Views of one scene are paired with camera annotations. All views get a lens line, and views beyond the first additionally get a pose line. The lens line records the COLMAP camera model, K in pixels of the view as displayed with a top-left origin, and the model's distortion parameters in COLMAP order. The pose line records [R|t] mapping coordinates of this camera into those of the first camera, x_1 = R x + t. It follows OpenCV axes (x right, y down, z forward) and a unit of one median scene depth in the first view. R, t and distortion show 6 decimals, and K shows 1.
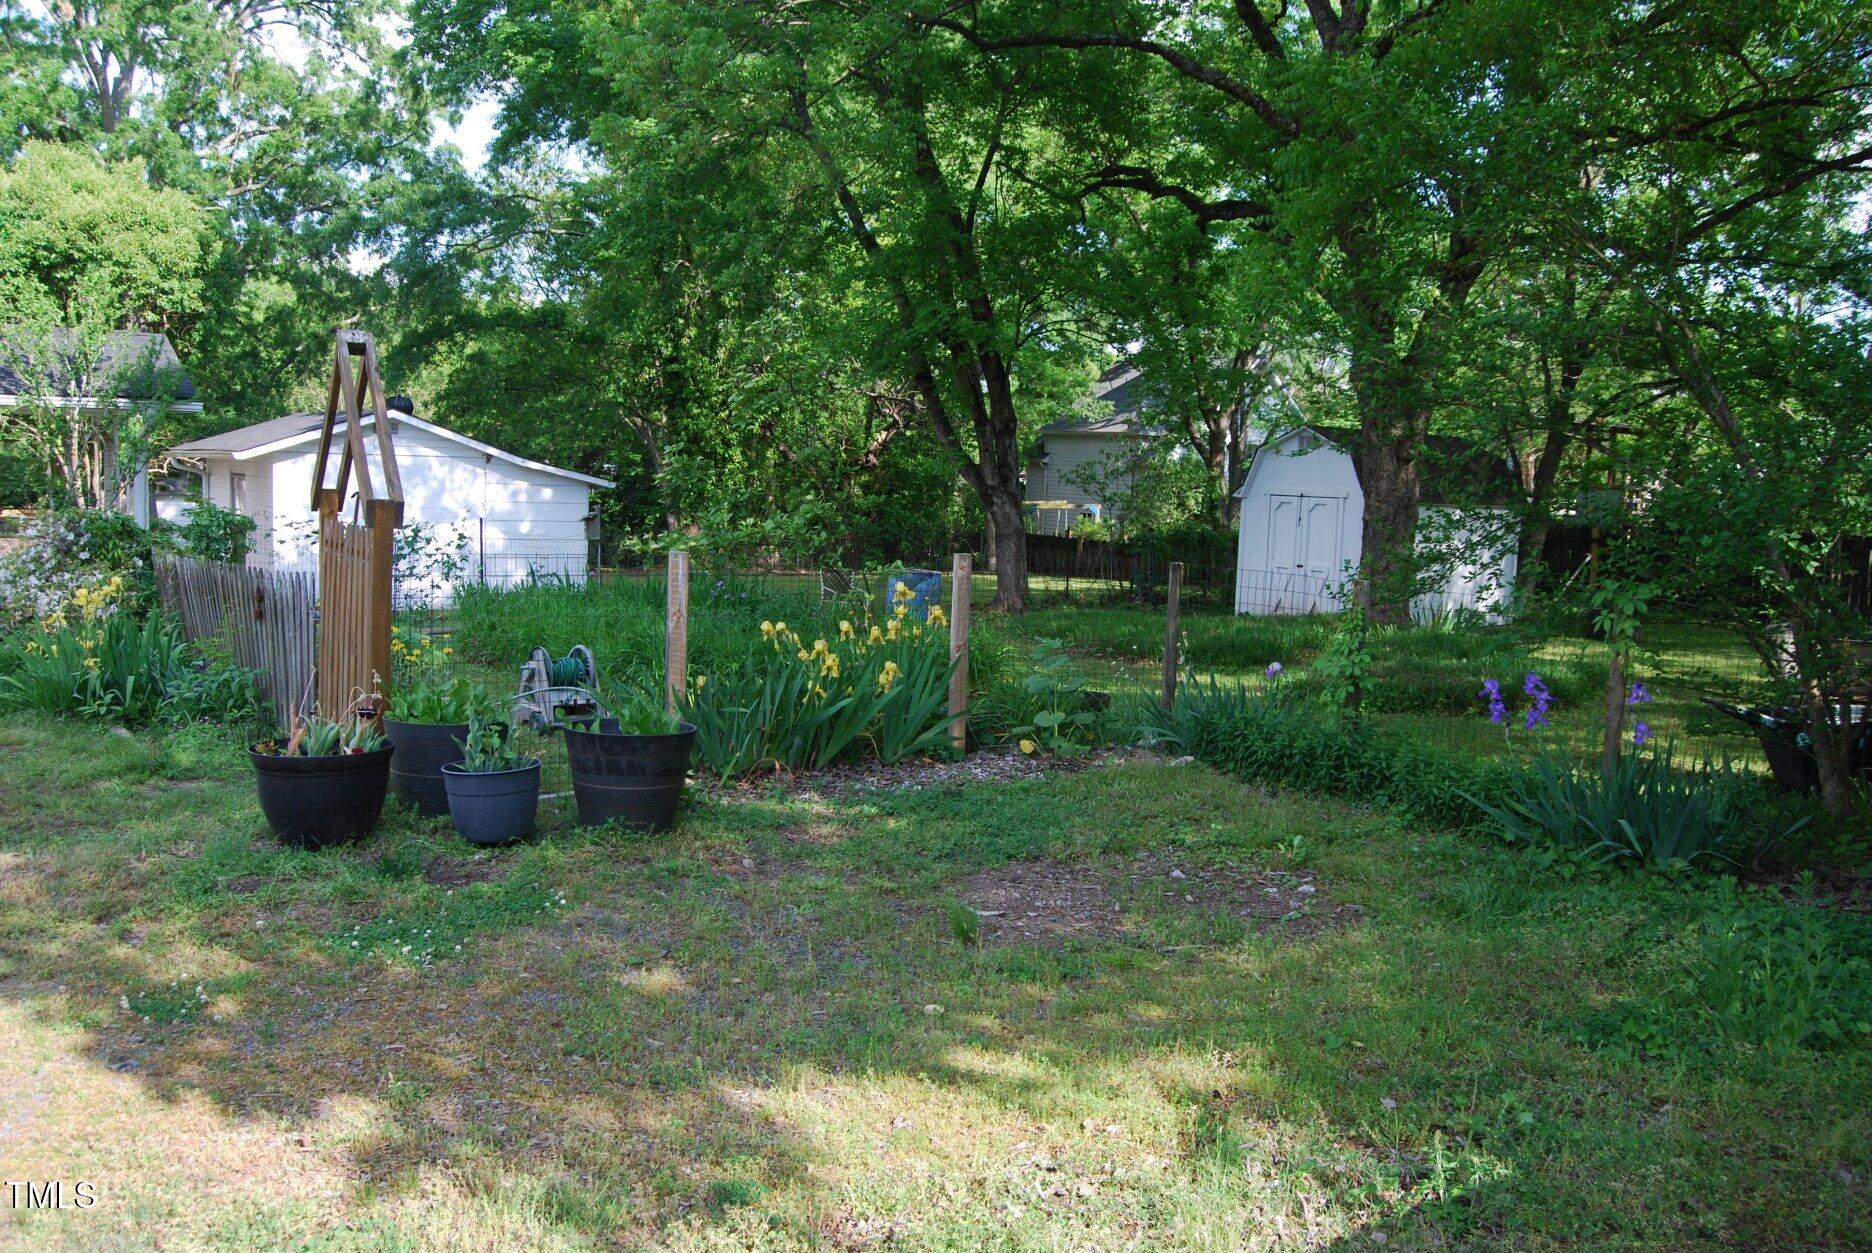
lens RADIAL K [[1466.1, 0, 934.4], [0, 1466.1, 628.9], [0, 0, 1]] dist [-0.079507, 0.004495]
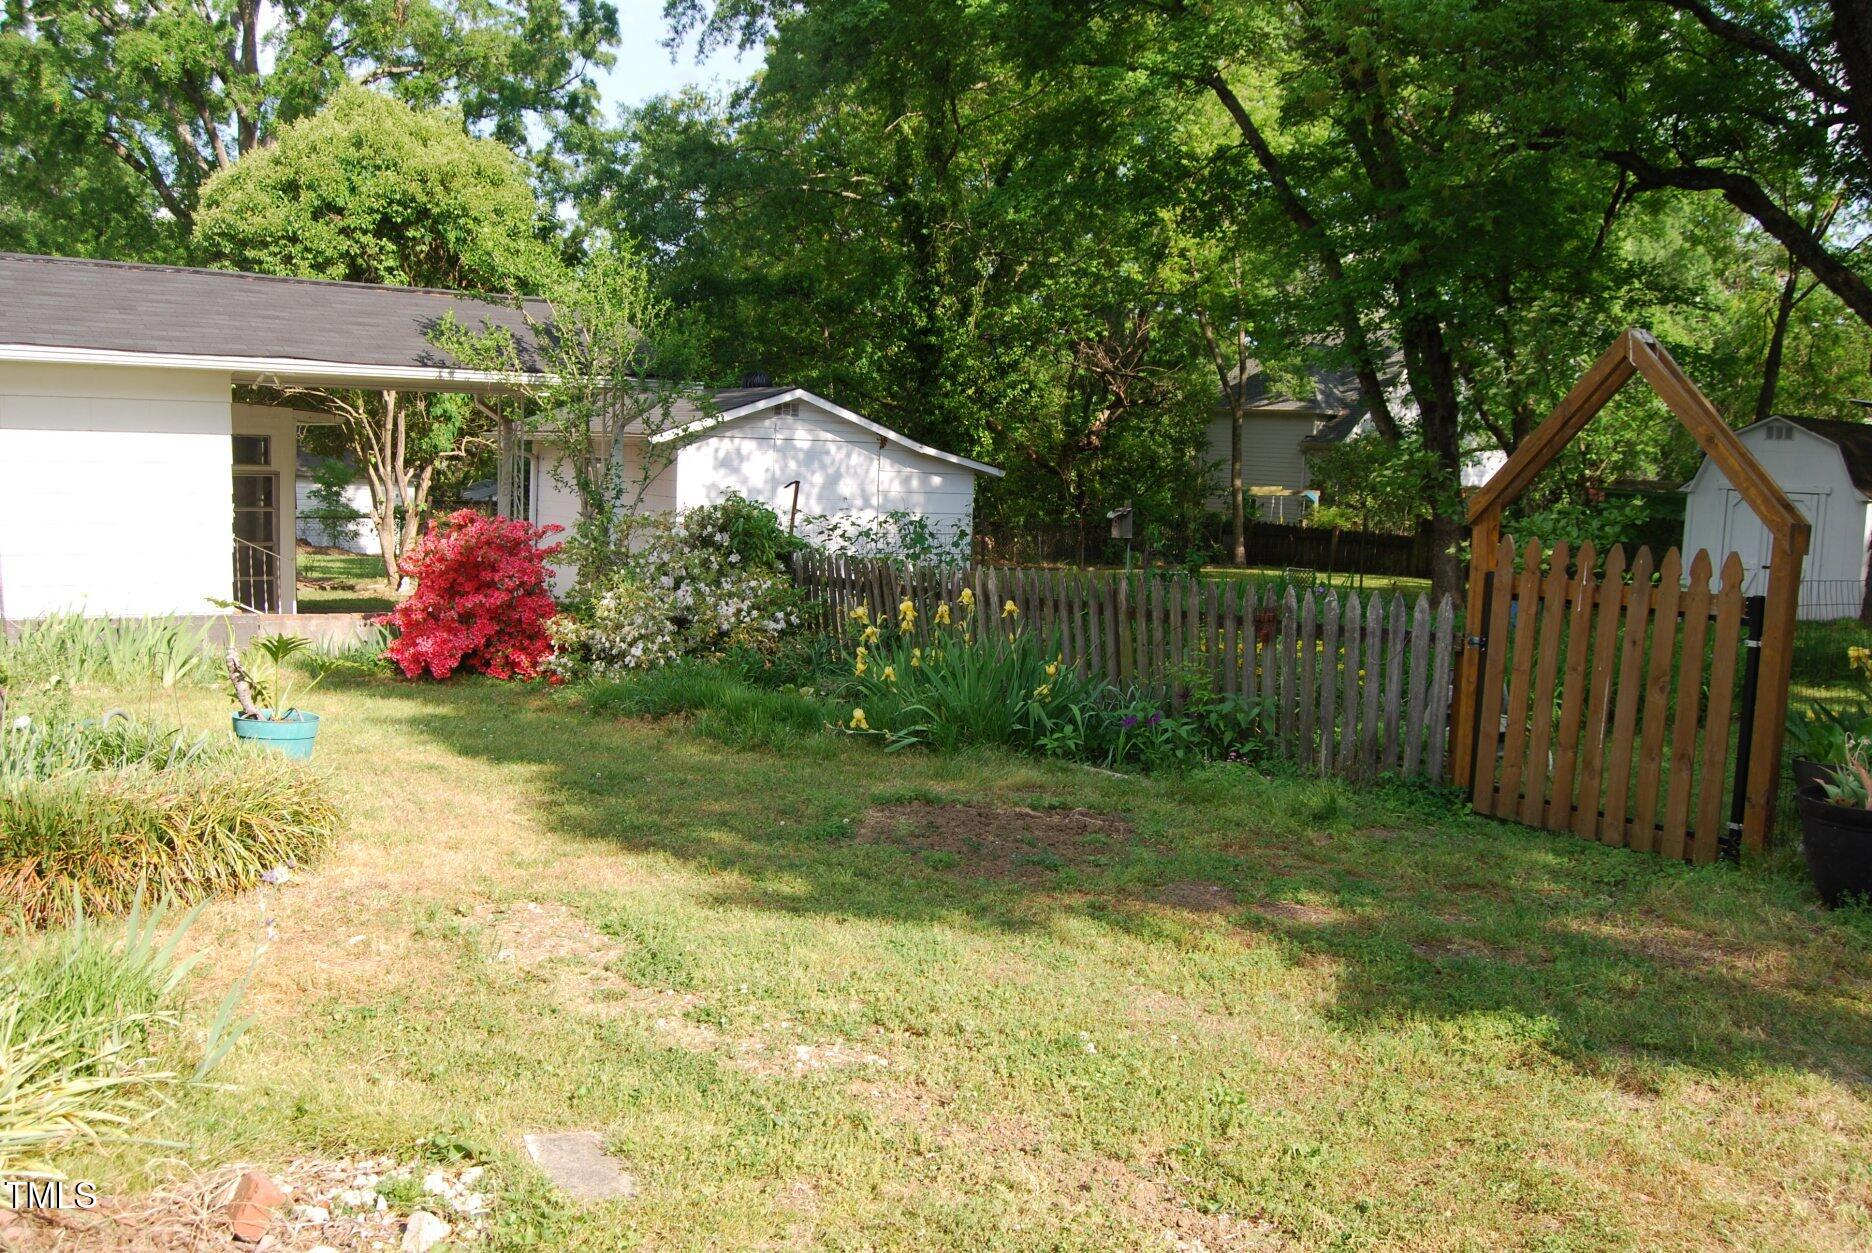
lens RADIAL K [[1600.5, 0, 936.9], [0, 1600.5, 632.1], [0, 0, 1]] dist [-0.082595, 0.021672]
pose [[0.999967, 0.003216, -0.007472, -0.251769], [-0.003162, 0.999969, 0.007227, -0.007397], [0.007495, -0.007204, 0.999946, 0.010391]]
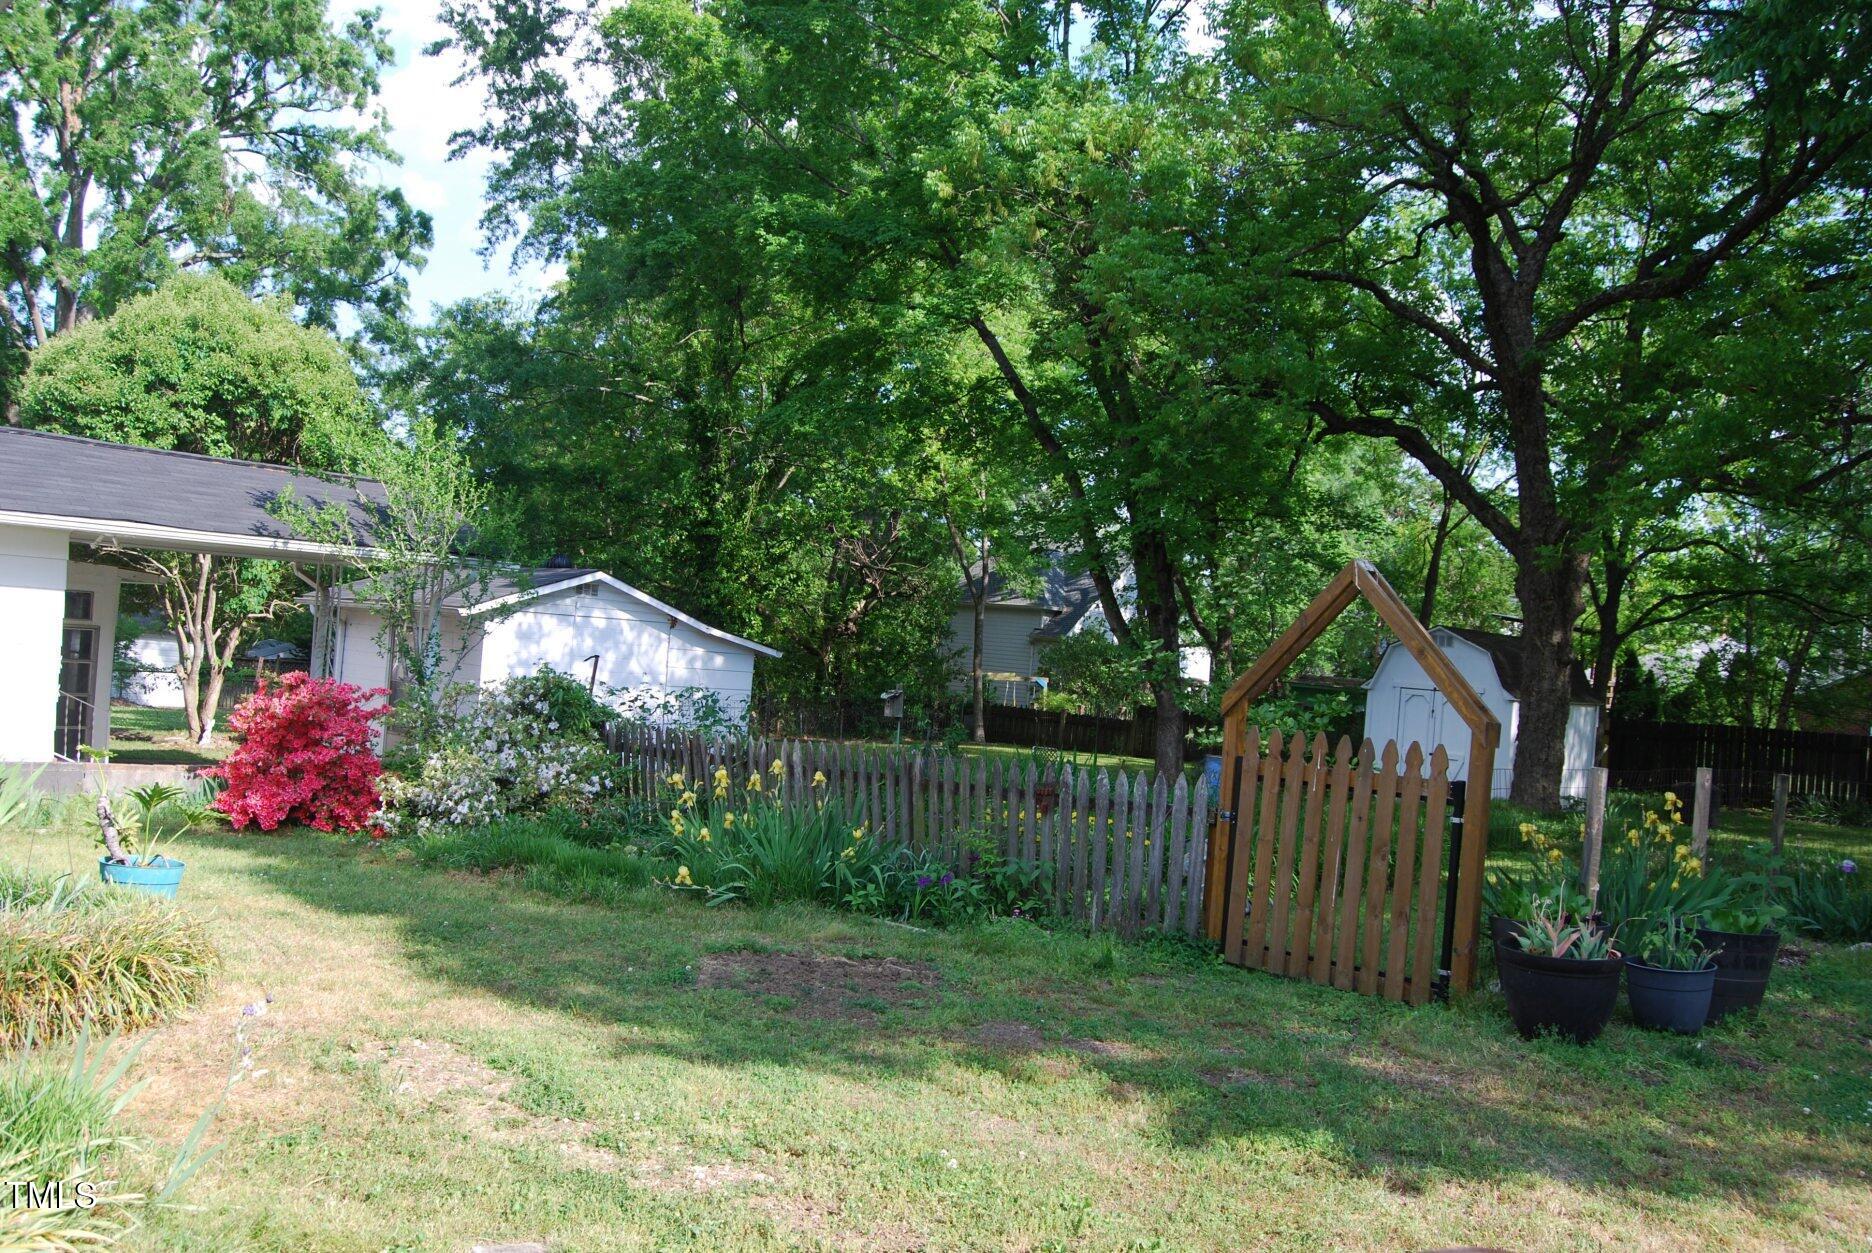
lens RADIAL K [[1462.6, 0, 935.4], [0, 1462.6, 637.2], [0, 0, 1]] dist [-0.096754, 0.038101]
pose [[0.987019, 0.040175, 0.155496, -0.269645], [-0.023886, 0.994160, -0.105240, -0.007575], [-0.158816, 0.100160, 0.982214, -0.001803]]
